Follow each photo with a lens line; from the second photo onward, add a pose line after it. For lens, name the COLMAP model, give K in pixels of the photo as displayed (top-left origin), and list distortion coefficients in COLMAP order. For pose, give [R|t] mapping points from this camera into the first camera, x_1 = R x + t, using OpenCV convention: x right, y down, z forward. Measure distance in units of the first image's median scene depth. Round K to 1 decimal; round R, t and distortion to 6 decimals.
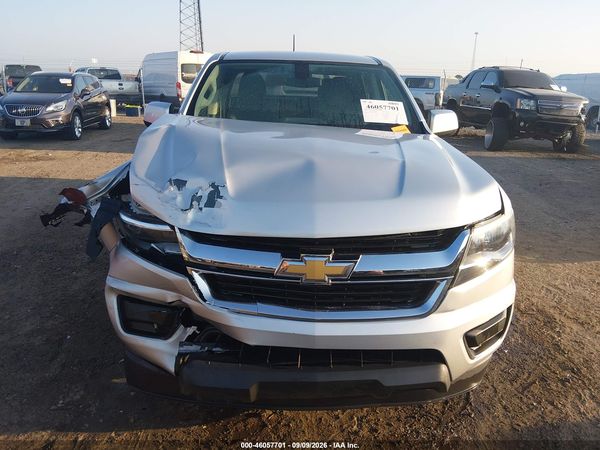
lens RADIAL K [[456.8, 0, 303.7], [0, 456.8, 220.8], [0, 0, 1]] dist [0.060970, -0.098972]
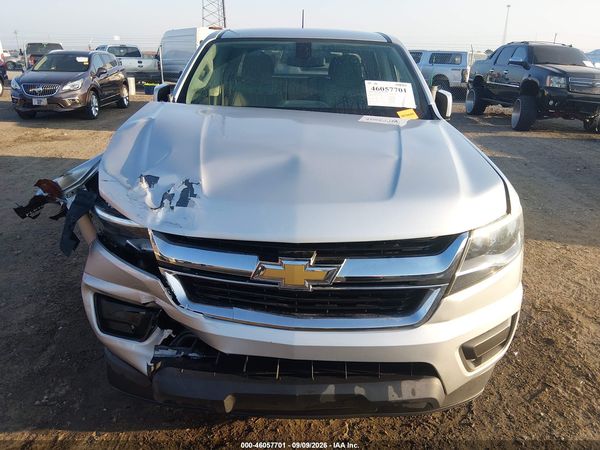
lens RADIAL K [[456.8, 0, 303.7], [0, 456.8, 220.8], [0, 0, 1]] dist [0.060970, -0.098972]
pose [[0.998725, 0.011843, -0.049082, 0.065668], [-0.009531, 0.998845, 0.047090, -0.032751], [0.049583, -0.046562, 0.997684, 0.072532]]
